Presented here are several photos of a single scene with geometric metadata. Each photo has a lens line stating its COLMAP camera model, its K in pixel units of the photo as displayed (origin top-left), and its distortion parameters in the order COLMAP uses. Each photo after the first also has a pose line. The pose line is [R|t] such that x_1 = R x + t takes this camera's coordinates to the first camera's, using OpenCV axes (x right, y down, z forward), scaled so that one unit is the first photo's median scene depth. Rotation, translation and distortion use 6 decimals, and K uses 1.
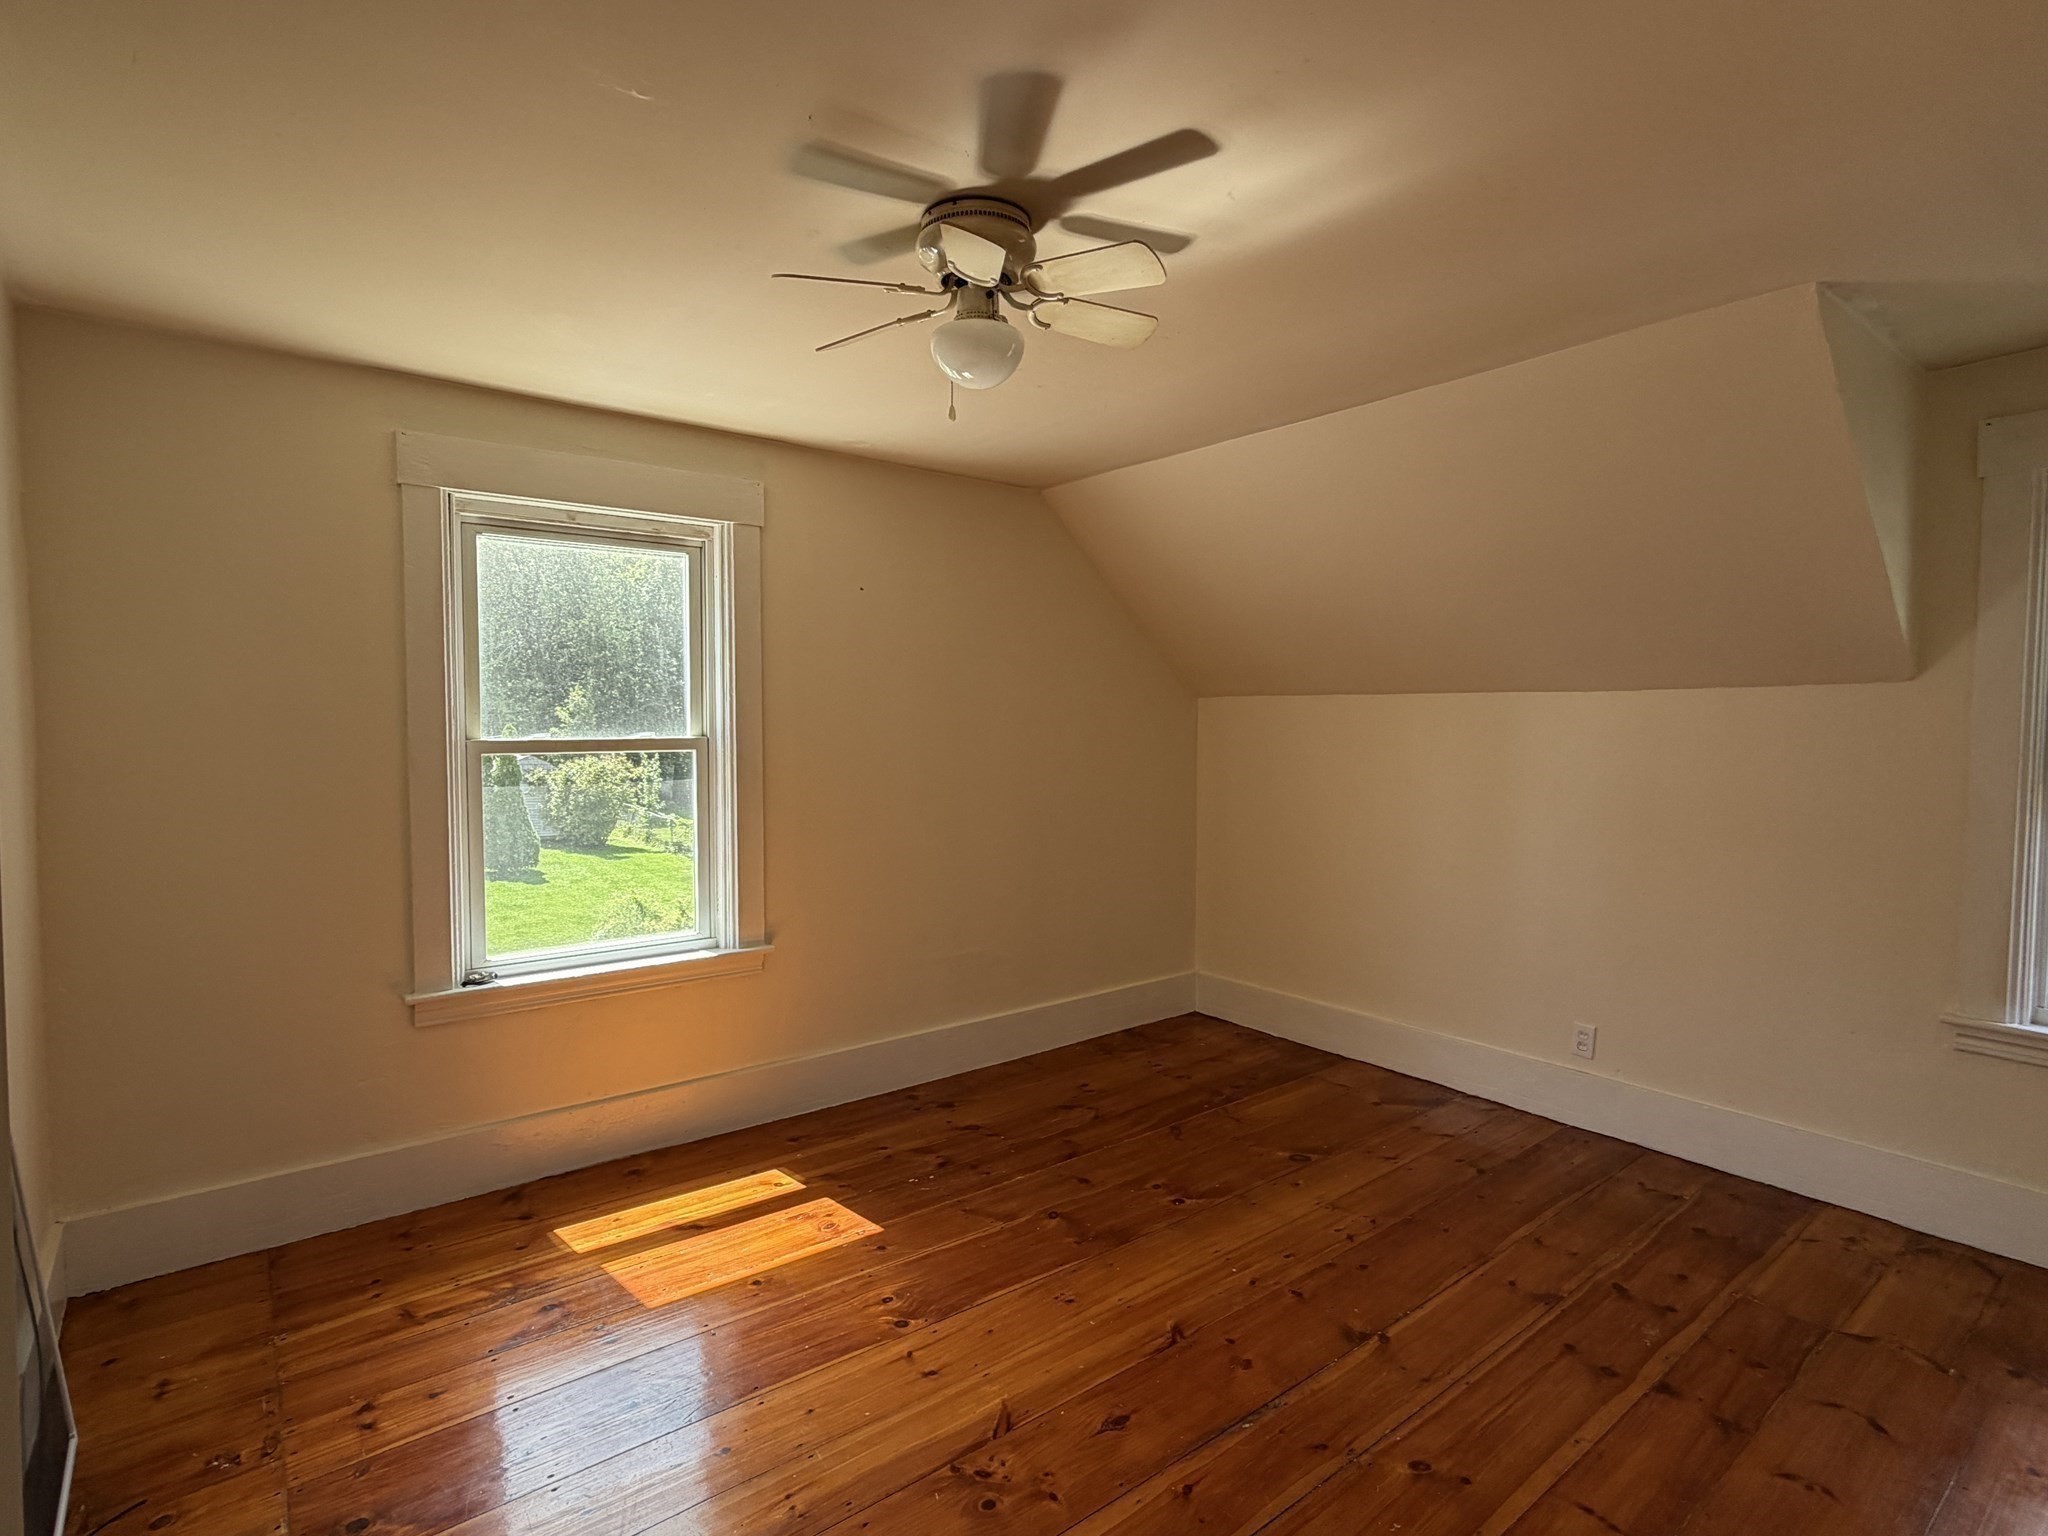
lens RADIAL K [[1042.0, 0, 1033.7], [0, 1042.0, 771.1], [0, 0, 1]] dist [0.013131, -0.000535]
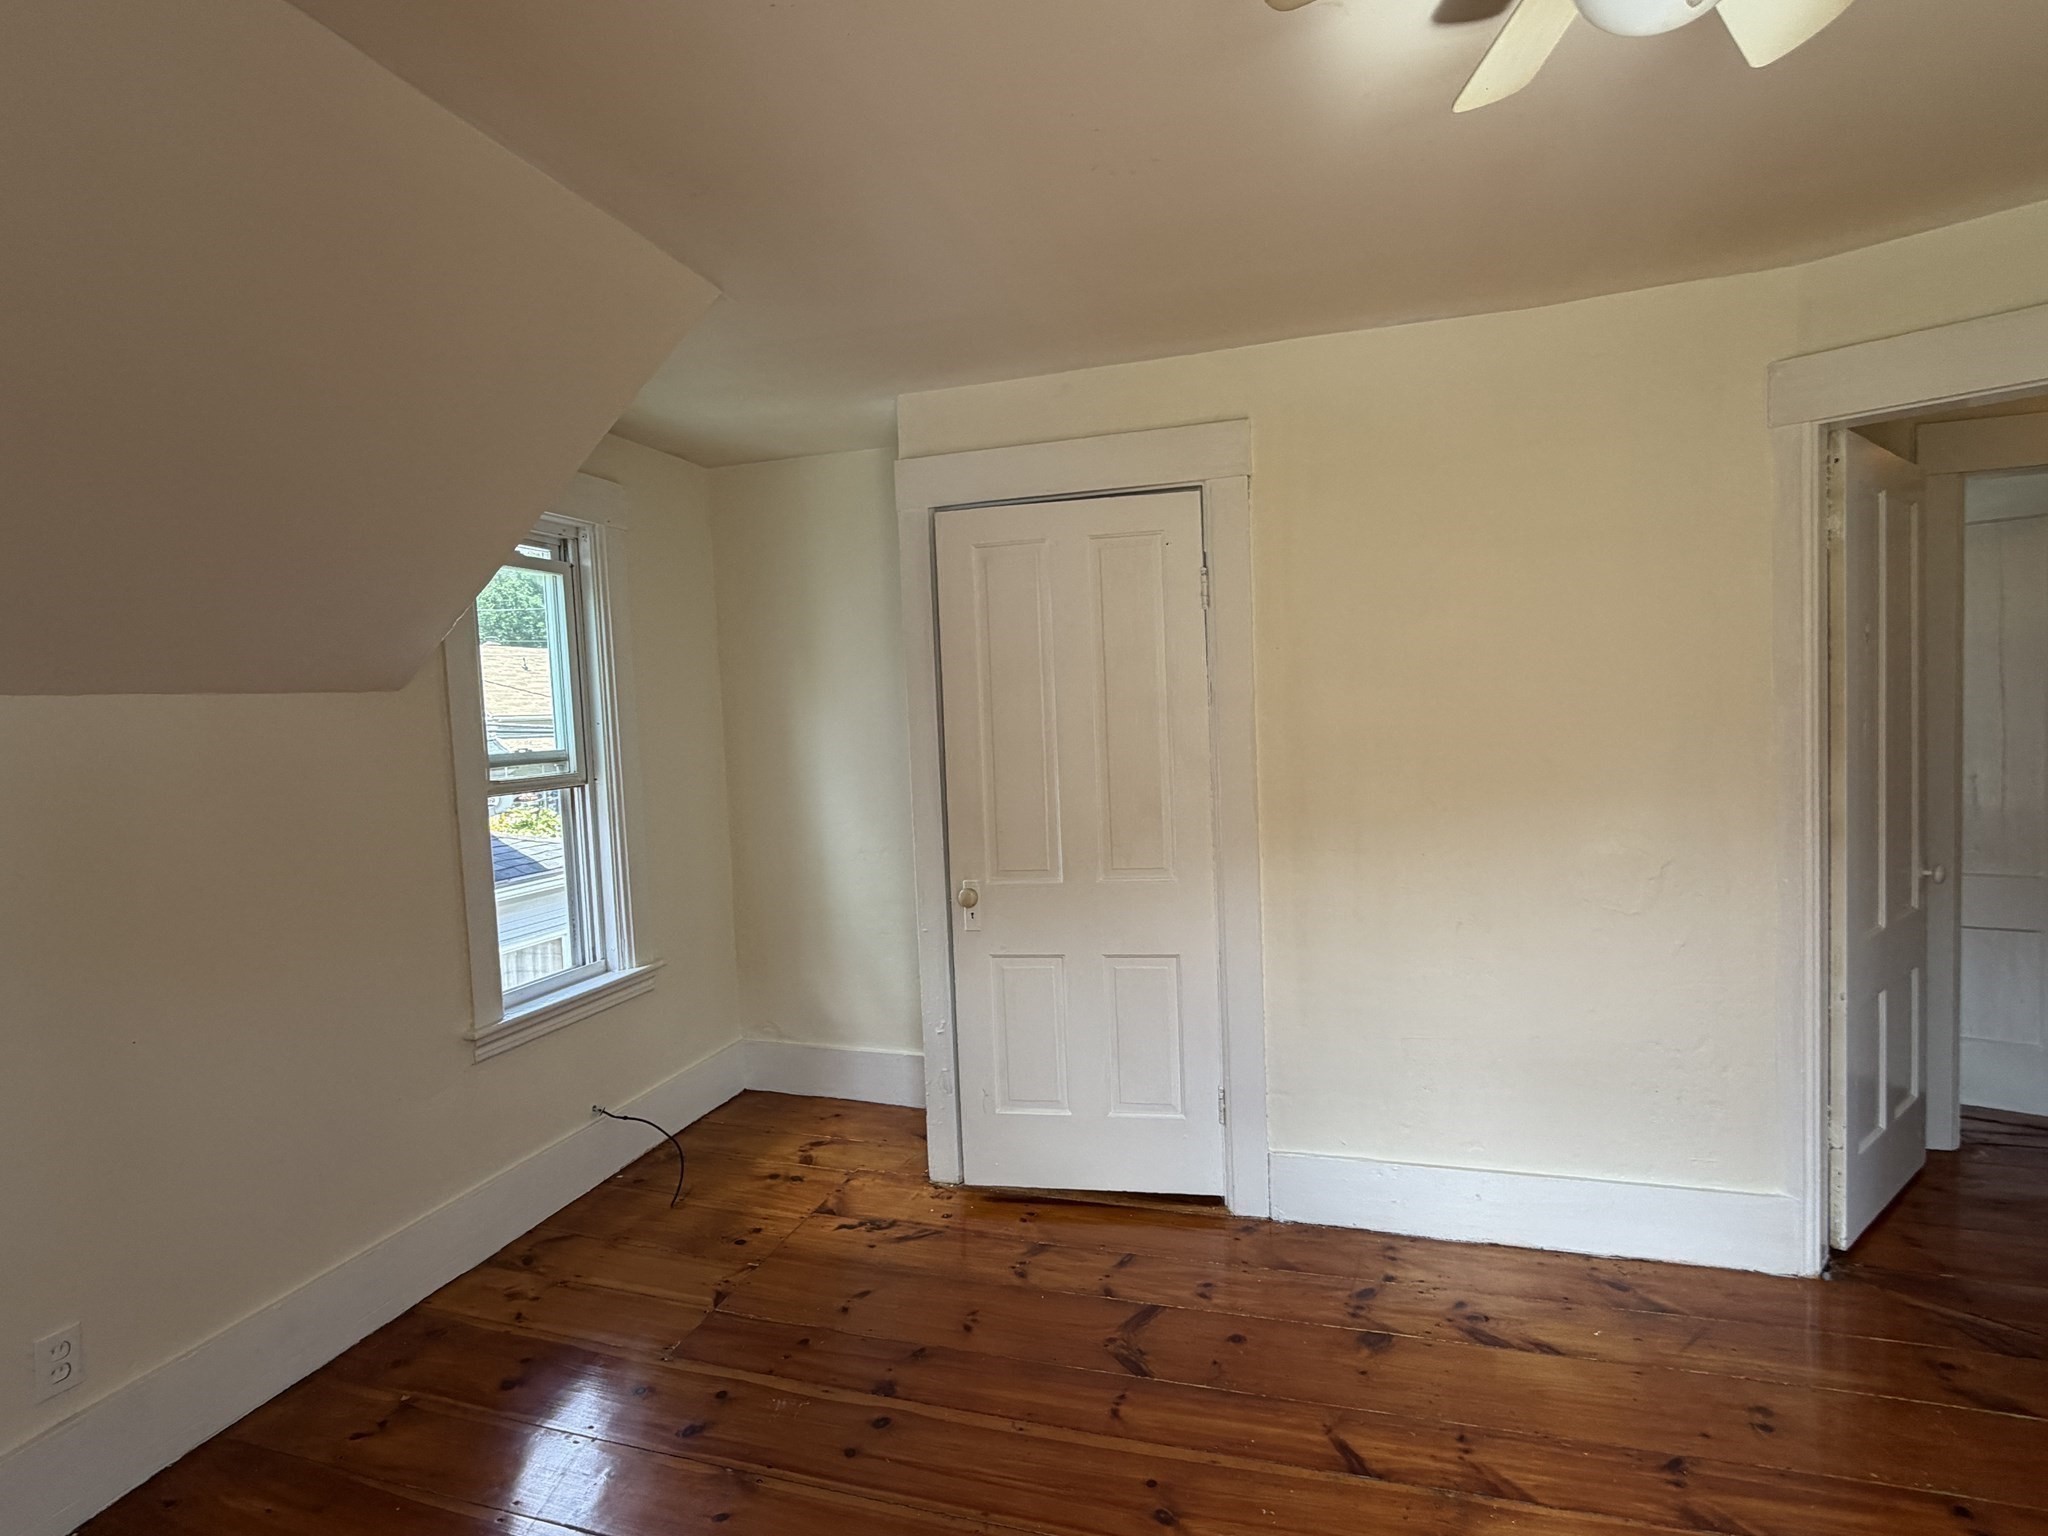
lens RADIAL K [[1042.0, 0, 1042.4], [0, 1042.0, 765.8], [0, 0, 1]] dist [0.013131, -0.000535]
pose [[-0.569572, -0.020031, 0.821697, -0.248150], [0.079862, 0.993624, 0.079580, -0.045679], [-0.818052, 0.110949, -0.564341, 1.288348]]
